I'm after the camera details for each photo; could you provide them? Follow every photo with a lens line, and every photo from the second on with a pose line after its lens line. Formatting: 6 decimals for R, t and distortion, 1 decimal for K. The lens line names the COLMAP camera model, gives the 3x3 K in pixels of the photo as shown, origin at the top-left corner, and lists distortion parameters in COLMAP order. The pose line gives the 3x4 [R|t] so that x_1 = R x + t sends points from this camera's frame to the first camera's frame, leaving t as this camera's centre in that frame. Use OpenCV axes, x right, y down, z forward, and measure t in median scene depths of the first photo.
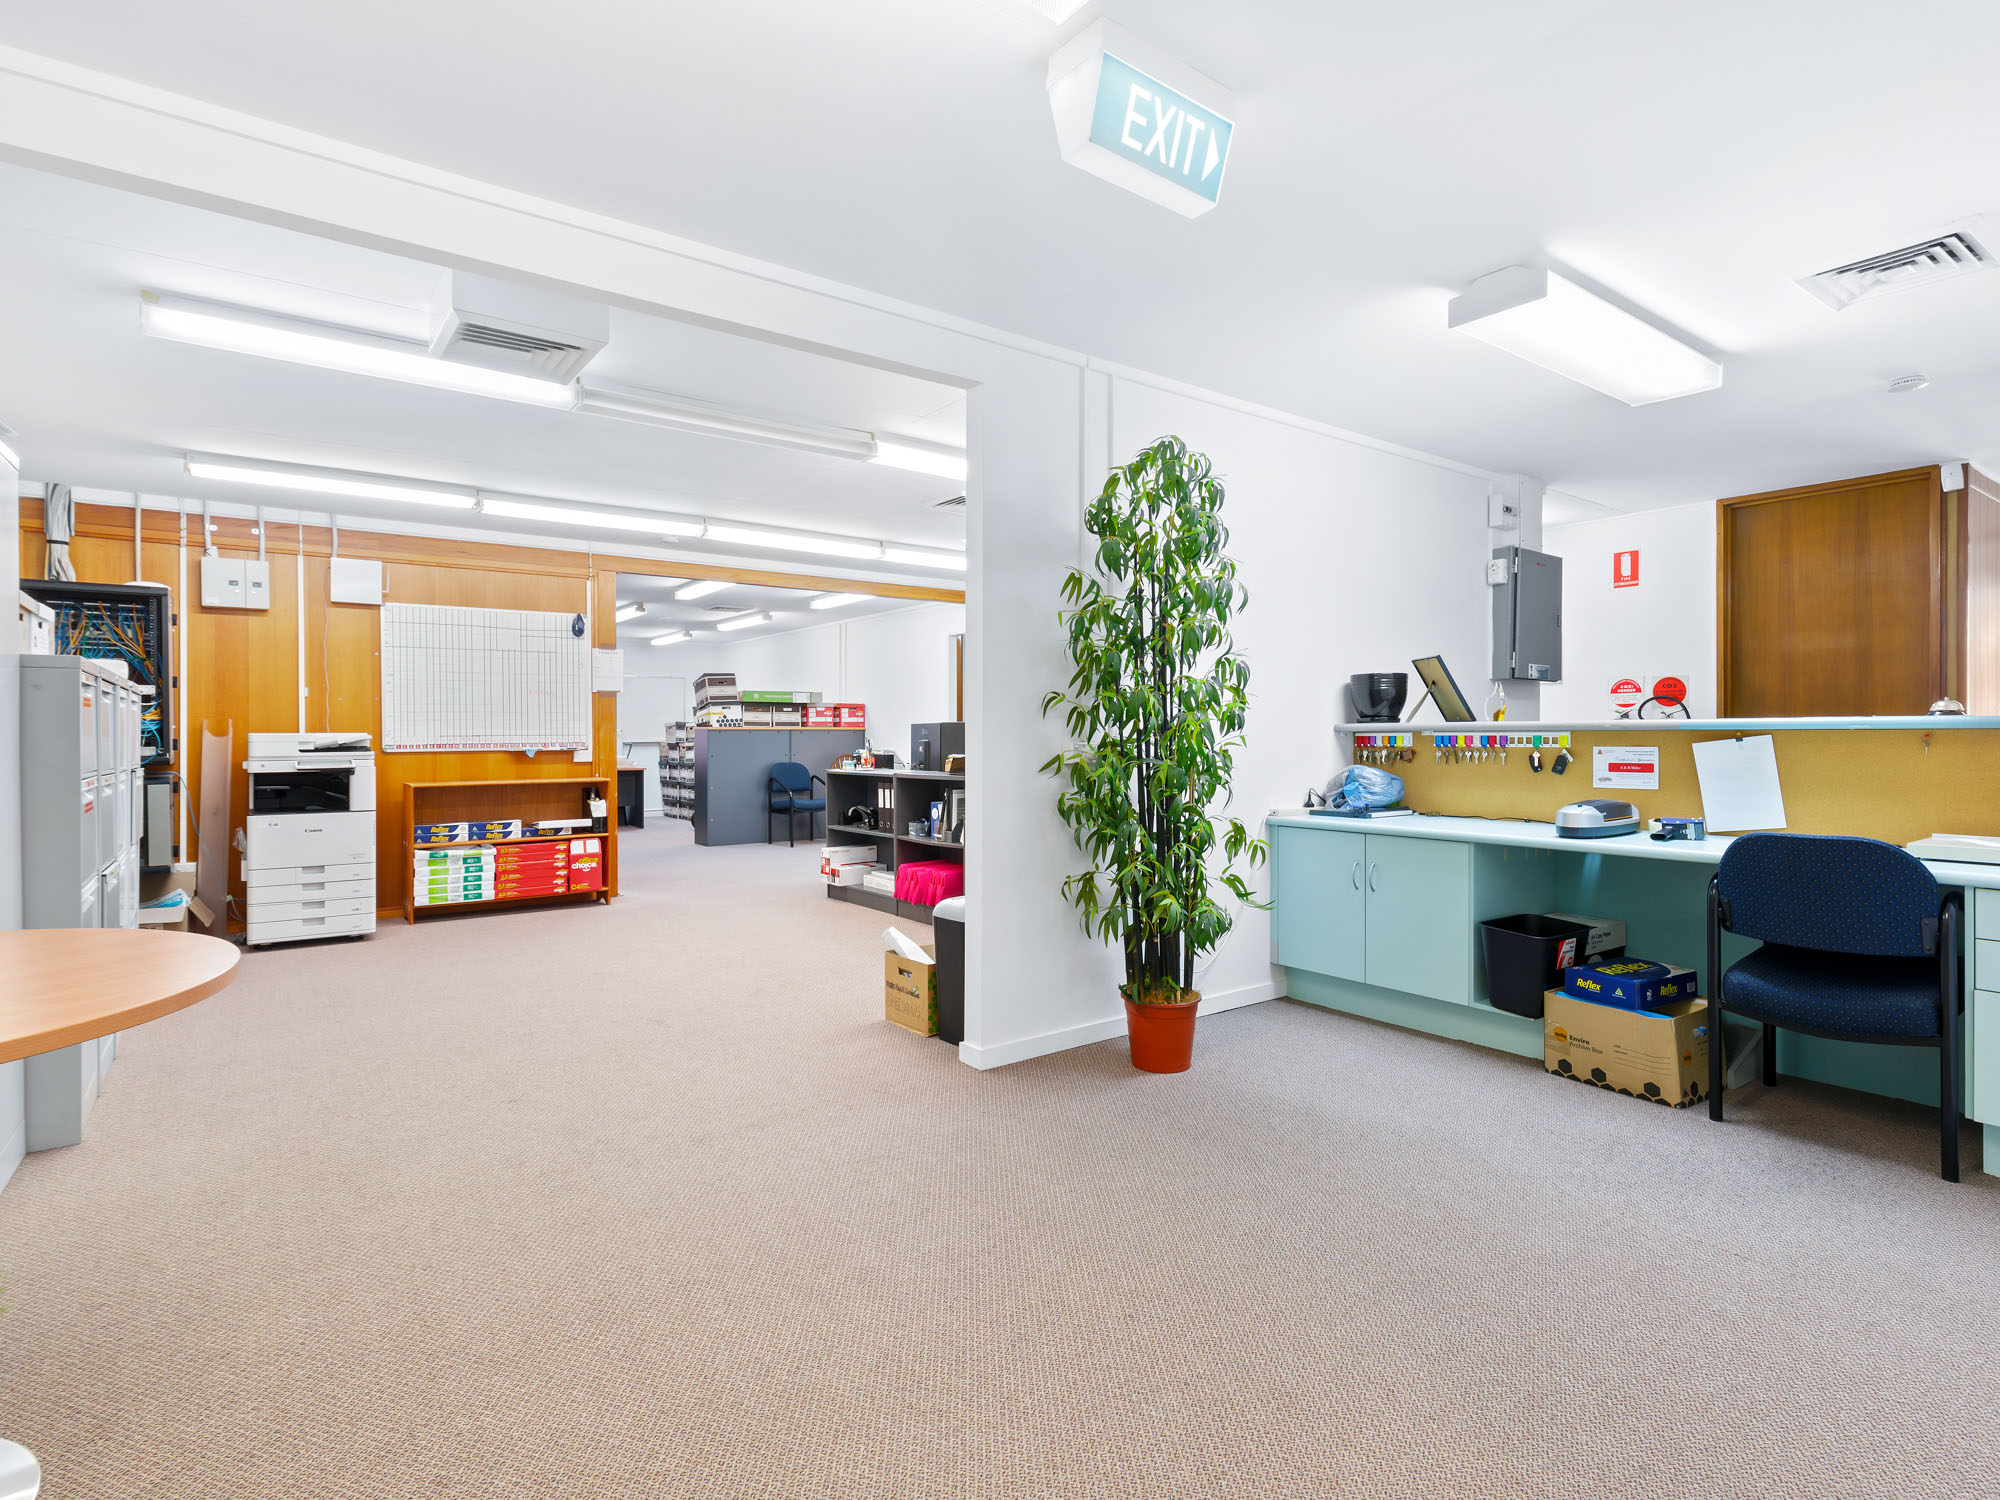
lens RADIAL K [[1027.6, 0, 1005.4], [0, 1027.6, 748.6], [0, 0, 1]] dist [0.003075, 0.001039]
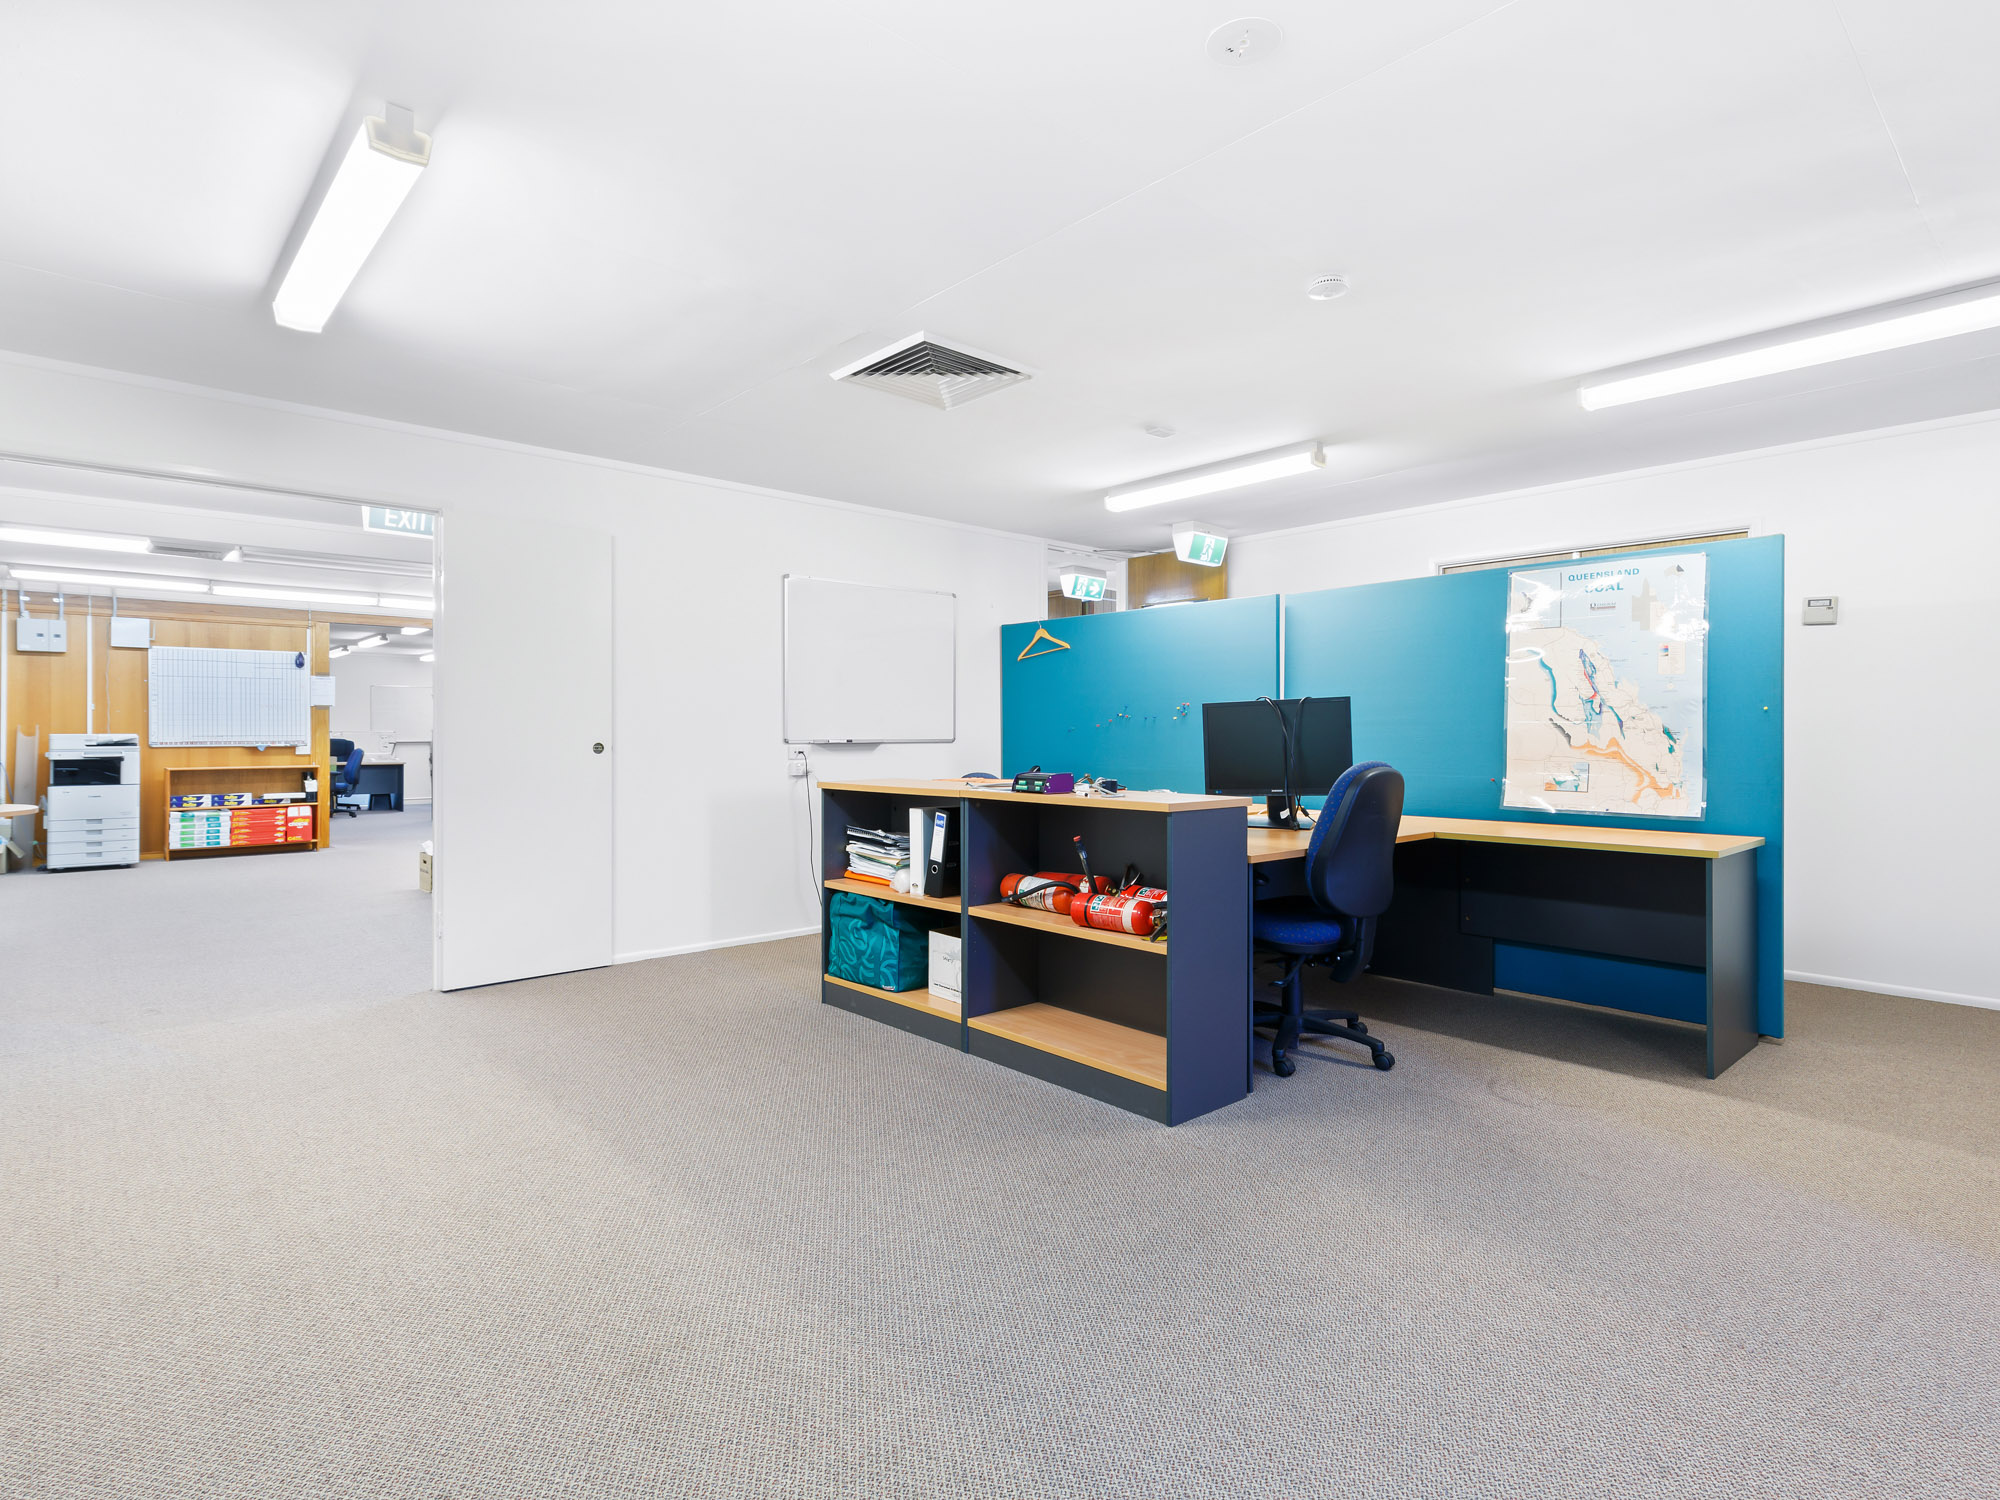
lens RADIAL K [[1027.6, 0, 995.1], [0, 1027.6, 740.6], [0, 0, 1]] dist [0.003075, 0.001039]
pose [[0.994859, 0.002212, 0.101242, 0.464403], [-0.001259, 0.999954, -0.009477, 0.006961], [-0.101259, 0.009301, 0.994817, -0.610363]]
